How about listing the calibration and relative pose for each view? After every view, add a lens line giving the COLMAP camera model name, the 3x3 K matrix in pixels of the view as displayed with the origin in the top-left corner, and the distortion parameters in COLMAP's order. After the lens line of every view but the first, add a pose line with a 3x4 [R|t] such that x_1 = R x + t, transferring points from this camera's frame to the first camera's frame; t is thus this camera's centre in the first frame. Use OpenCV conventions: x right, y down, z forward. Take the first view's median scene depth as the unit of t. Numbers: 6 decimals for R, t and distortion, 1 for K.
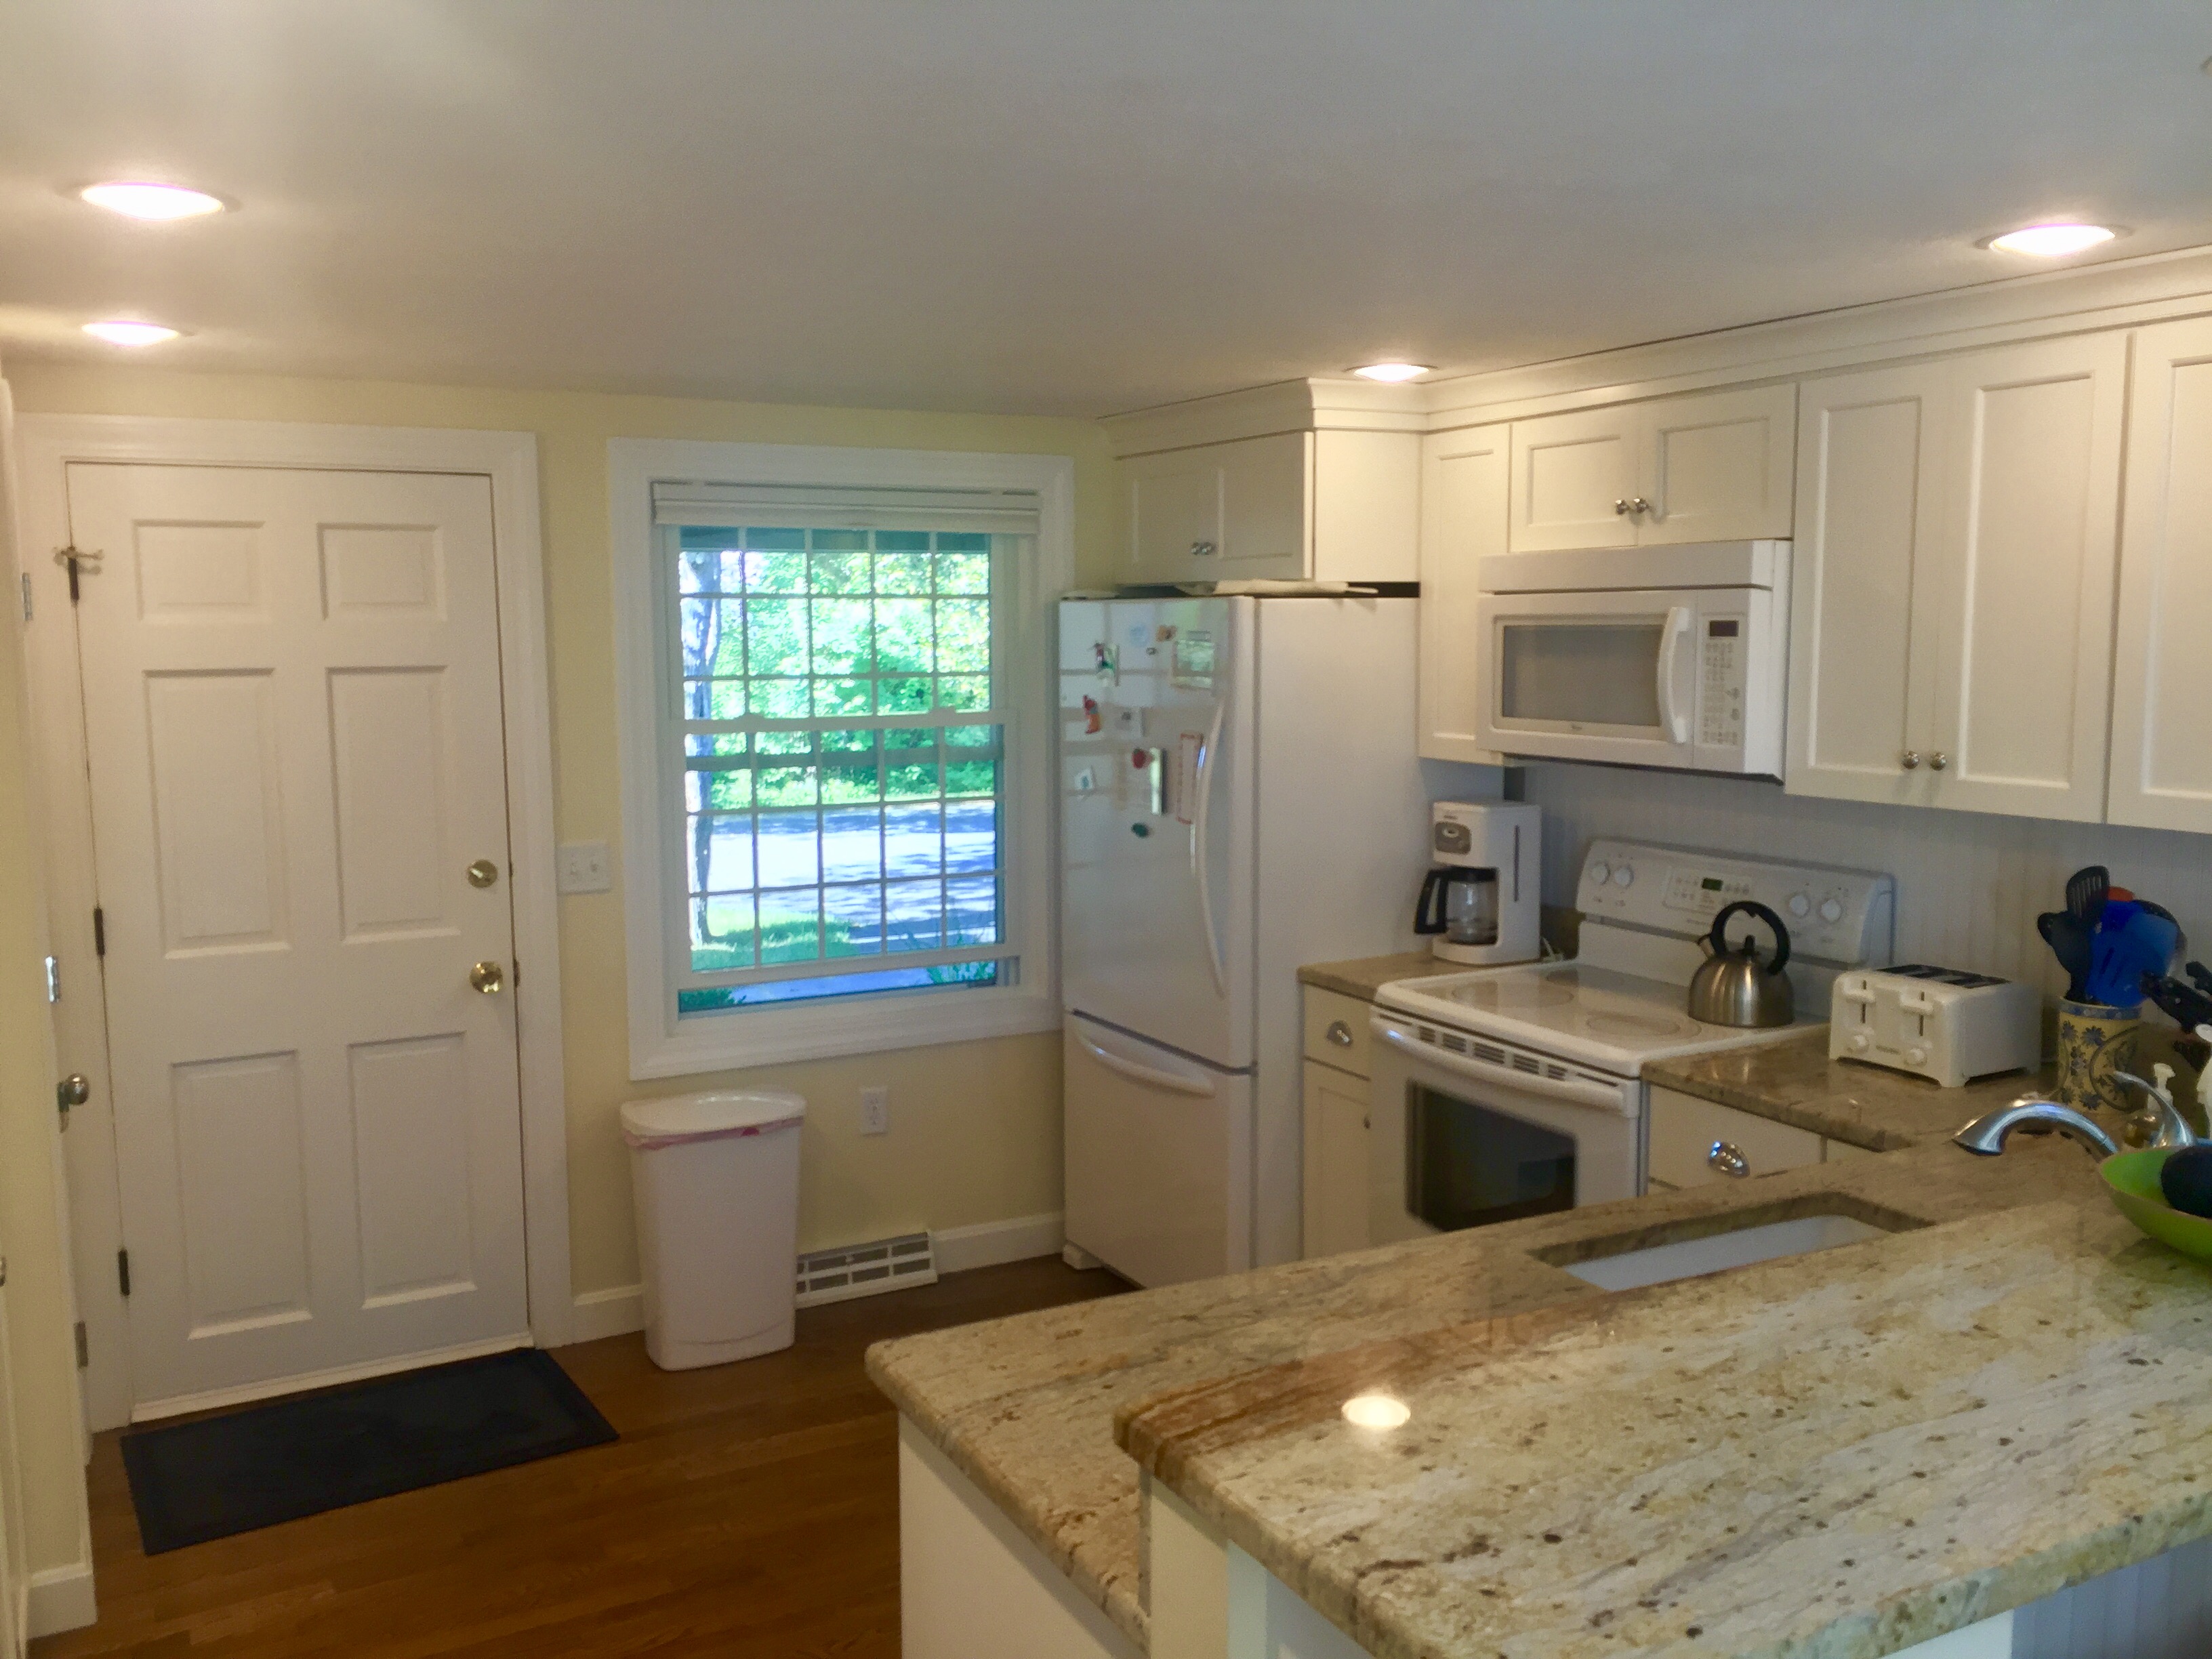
lens RADIAL K [[1909.0, 0, 1119.2], [0, 1909.0, 839.5], [0, 0, 1]] dist [0.079705, -0.108517]
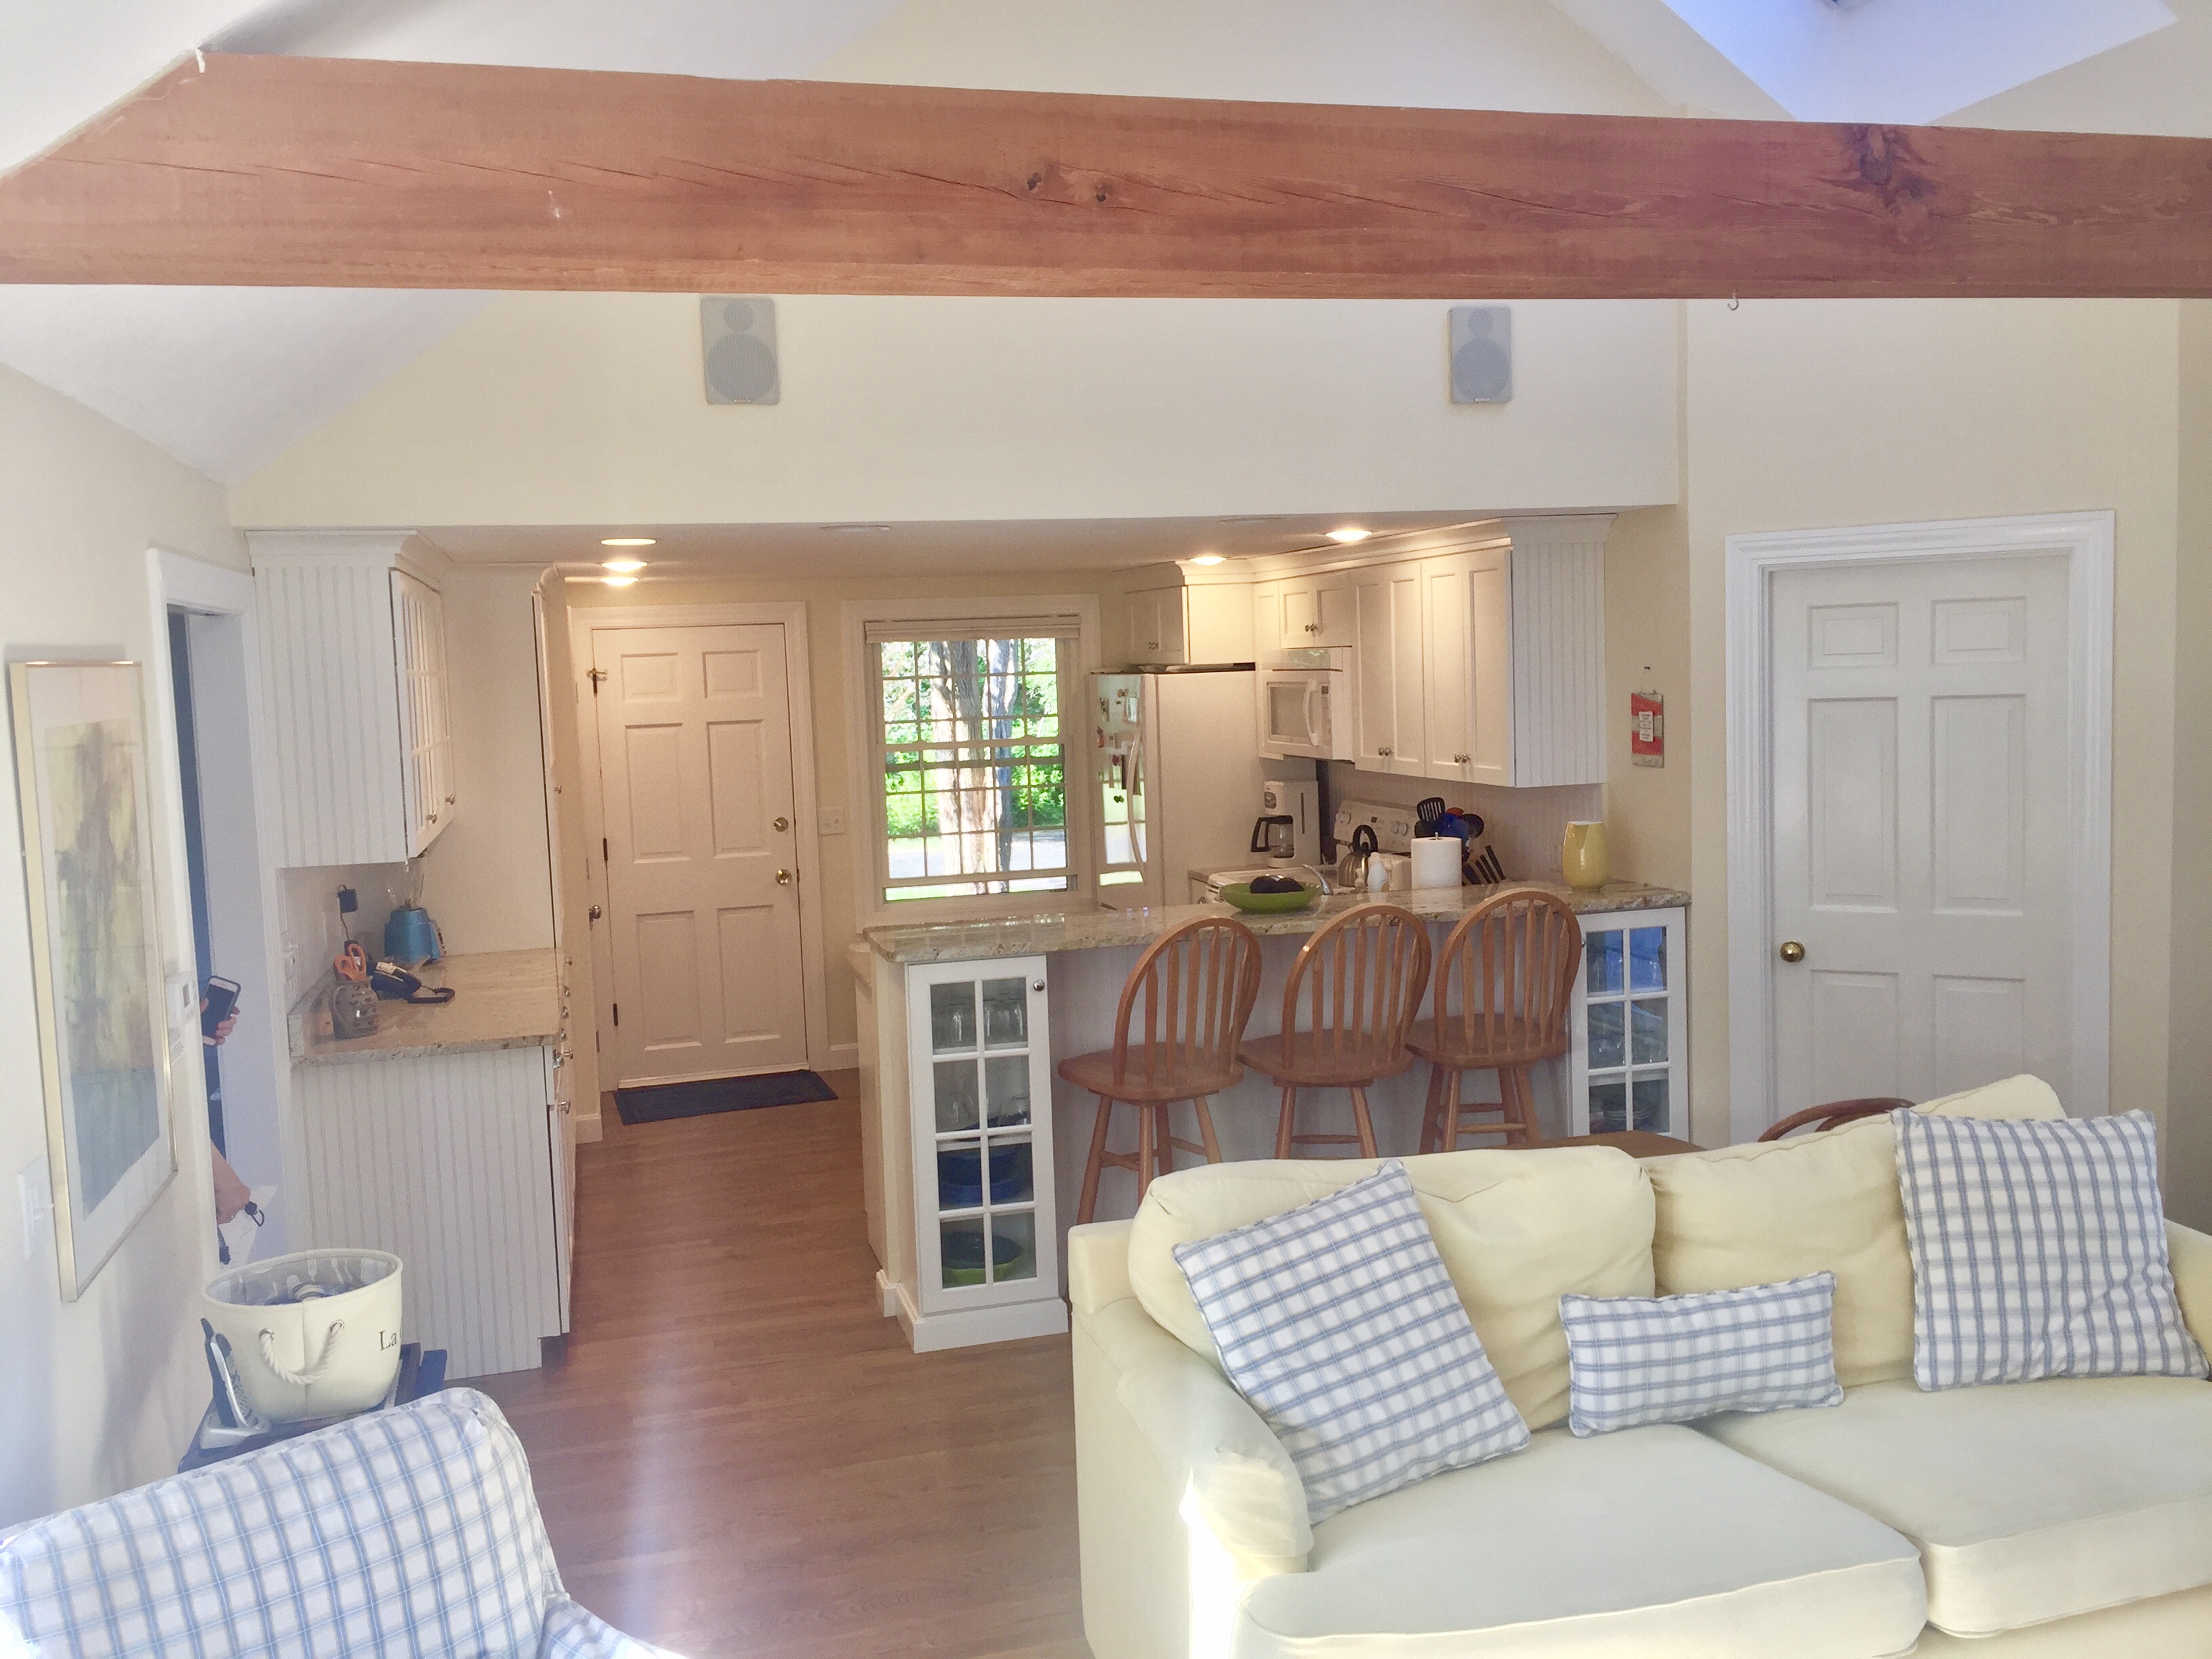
lens RADIAL K [[1909.0, 0, 1095.0], [0, 1909.0, 818.8], [0, 0, 1]] dist [0.079705, -0.108517]
pose [[0.972958, -0.009534, -0.230784, 0.444568], [0.003833, 0.999677, -0.025137, 0.064295], [0.230949, 0.023573, 0.972680, -0.852434]]
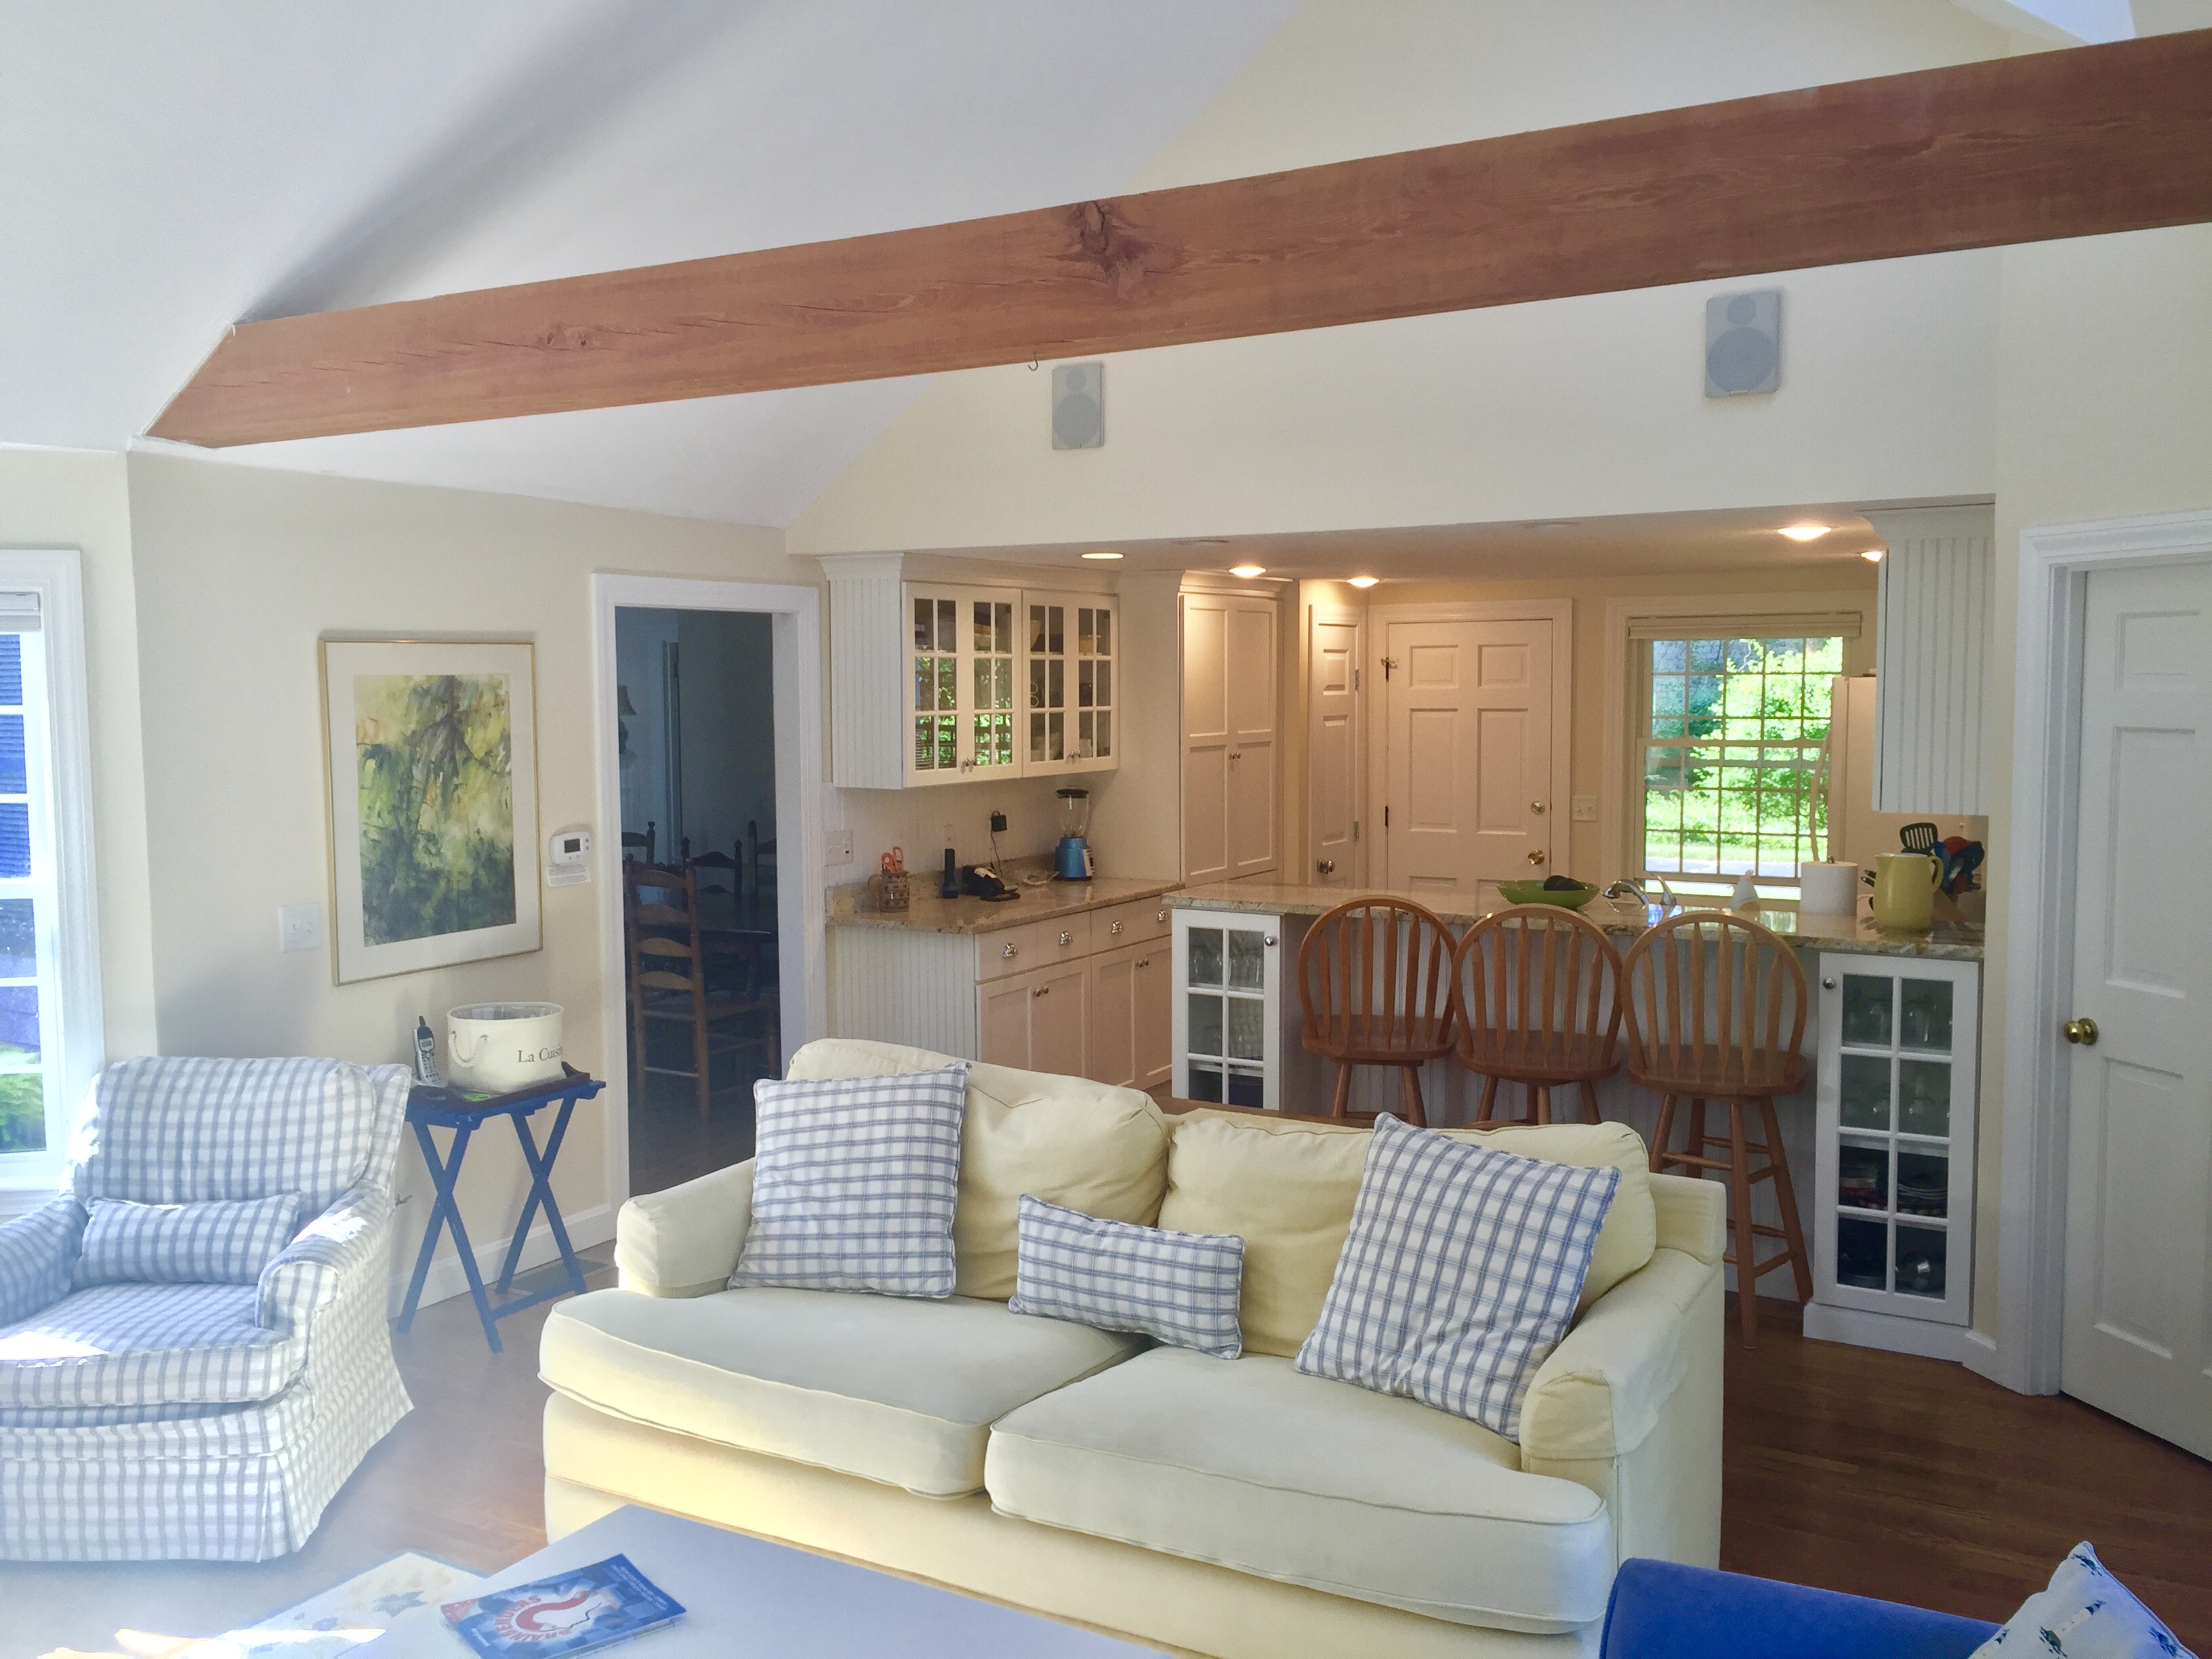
lens RADIAL K [[1909.0, 0, 1087.1], [0, 1909.0, 816.4], [0, 0, 1]] dist [0.079705, -0.108517]
pose [[0.515409, 0.065544, -0.854434, 1.231862], [-0.095452, 0.995257, 0.018768, 0.036462], [0.851612, 0.071884, 0.519221, -0.519145]]
